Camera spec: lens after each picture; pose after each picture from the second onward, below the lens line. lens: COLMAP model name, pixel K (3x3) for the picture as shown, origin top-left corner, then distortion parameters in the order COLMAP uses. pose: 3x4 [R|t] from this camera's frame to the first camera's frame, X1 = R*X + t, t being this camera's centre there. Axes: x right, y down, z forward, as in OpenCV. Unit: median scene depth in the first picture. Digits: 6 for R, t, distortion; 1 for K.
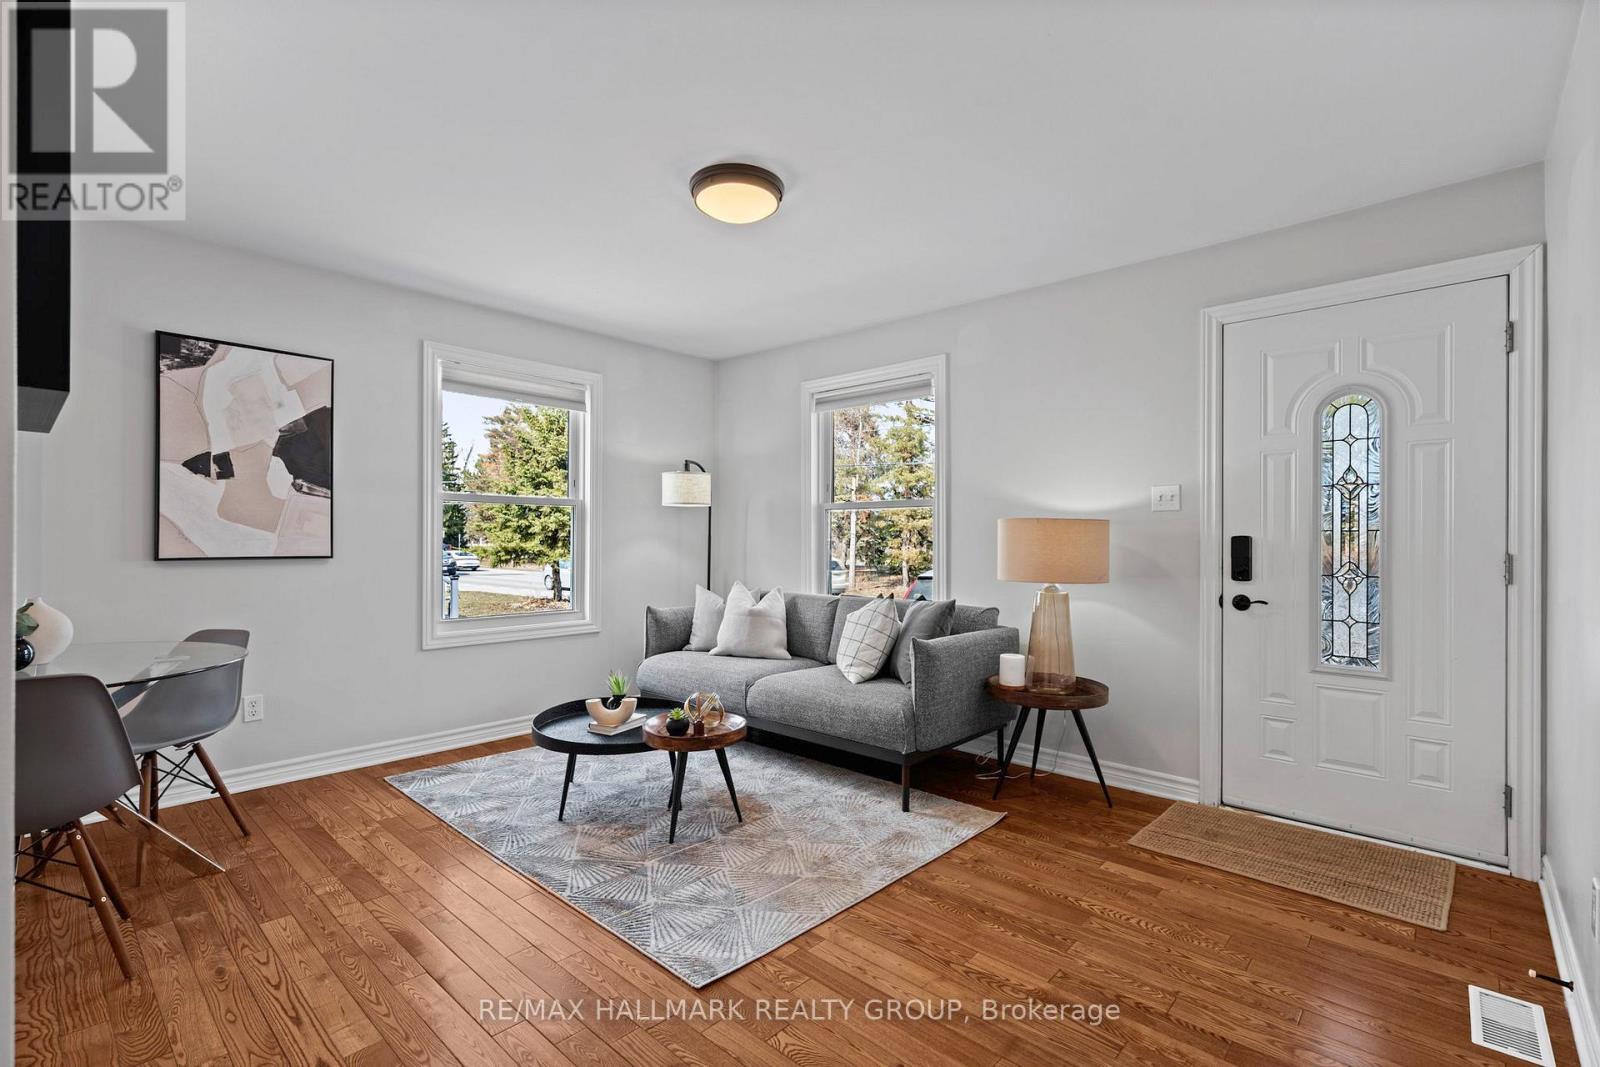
lens RADIAL K [[728.1, 0, 803.1], [0, 728.1, 536.2], [0, 0, 1]] dist [0.000962, 0.000820]
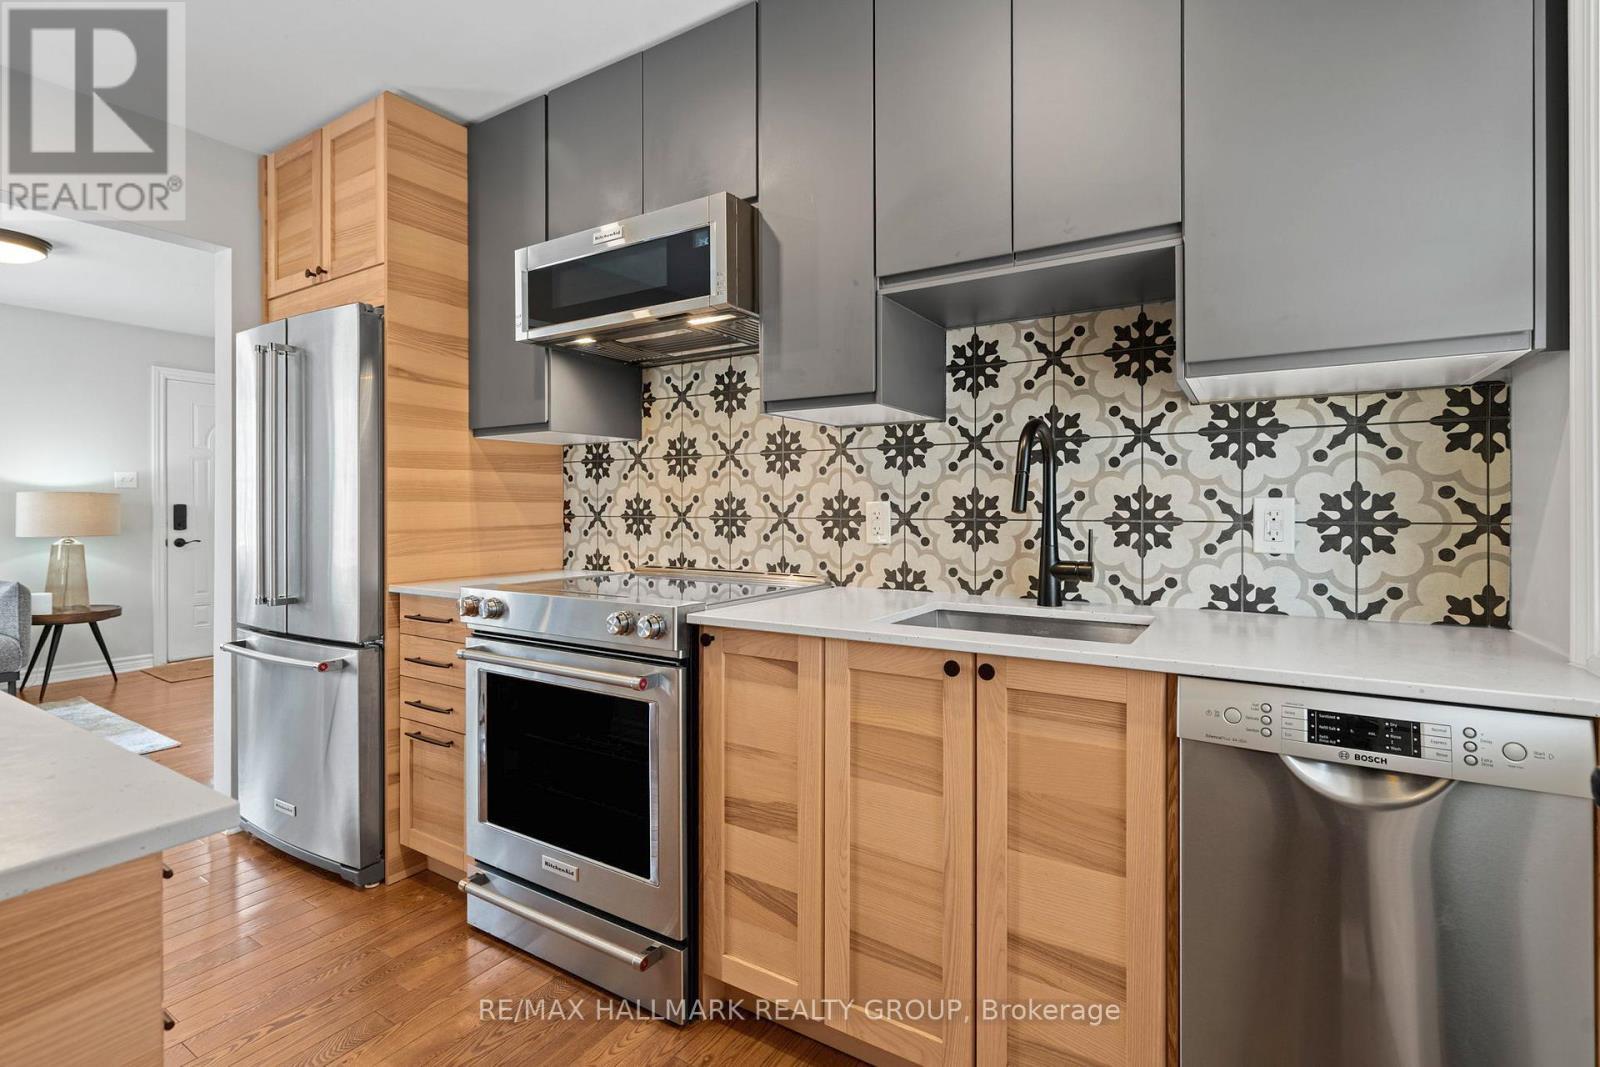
lens RADIAL K [[734.7, 0, 801.0], [0, 734.7, 506.1], [0, 0, 1]] dist [-0.001275, 0.000780]
pose [[-0.181627, -0.003270, 0.983362, -1.351692], [-0.002523, 0.999993, 0.002859, -0.004605], [-0.983364, -0.001962, -0.181634, -0.135860]]
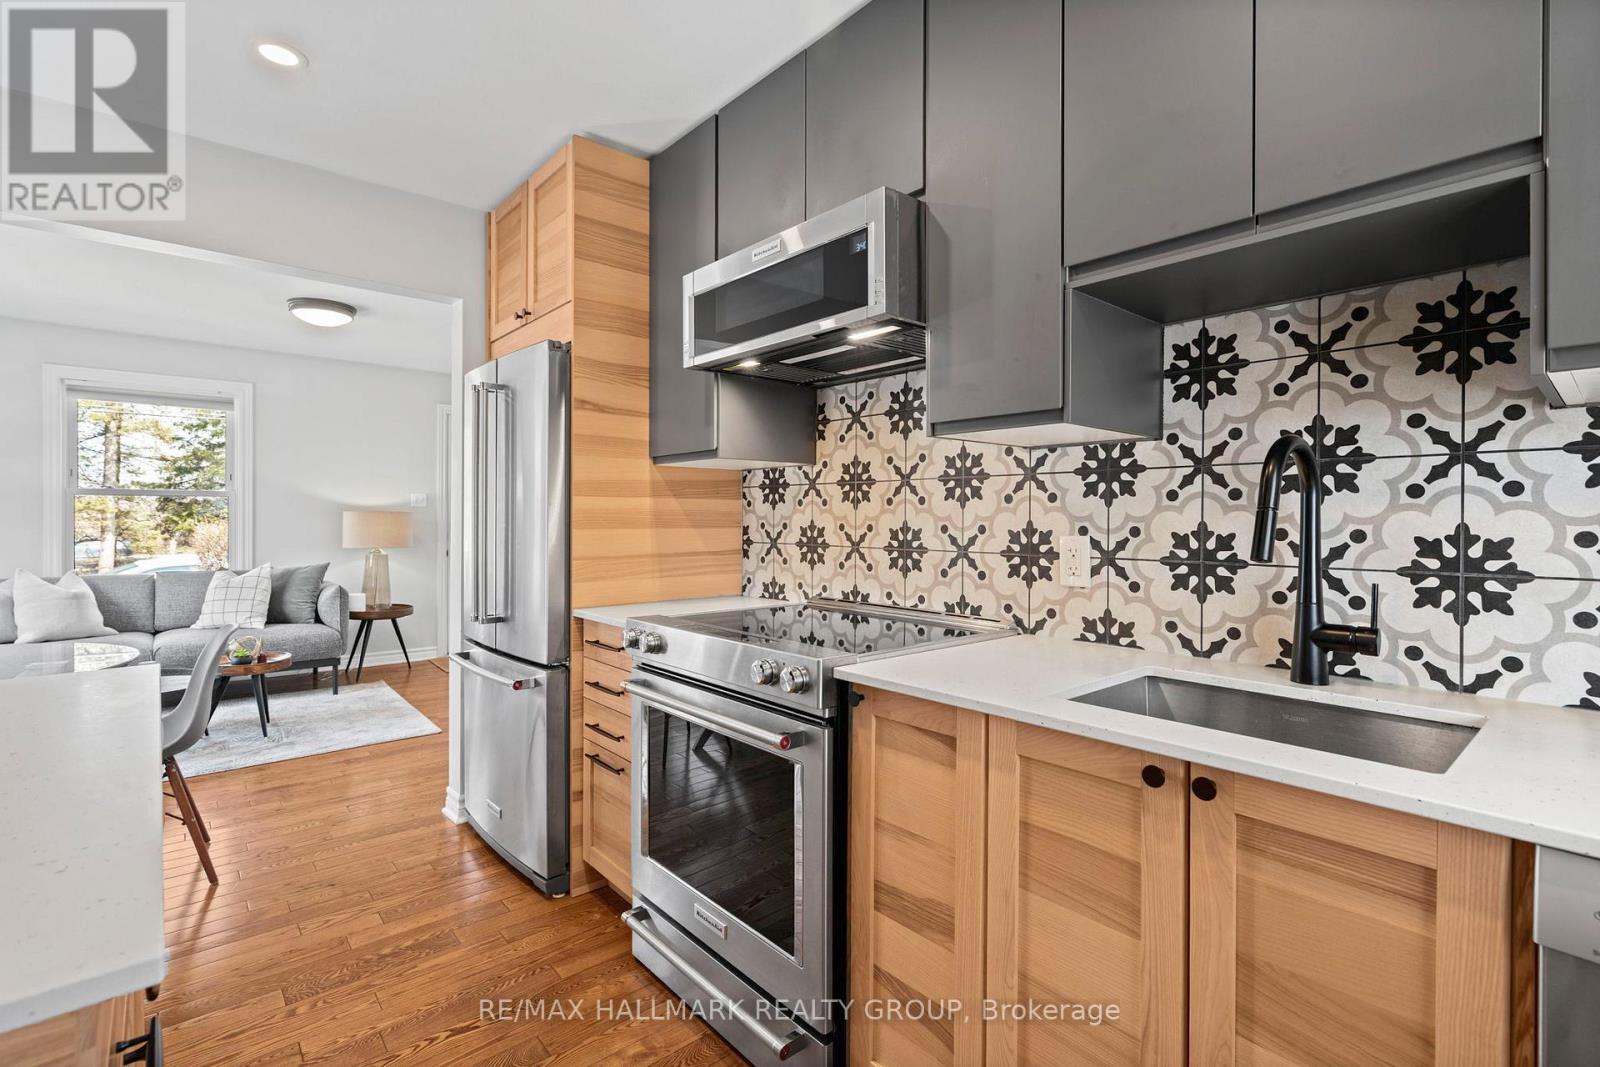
lens RADIAL K [[731.6, 0, 795.6], [0, 731.6, 521.1], [0, 0, 1]] dist [-0.004958, 0.005806]
pose [[0.113727, -0.006586, 0.993490, -1.290105], [-0.006210, 0.999954, 0.007340, -0.020142], [-0.993493, -0.007004, 0.113681, -0.175066]]
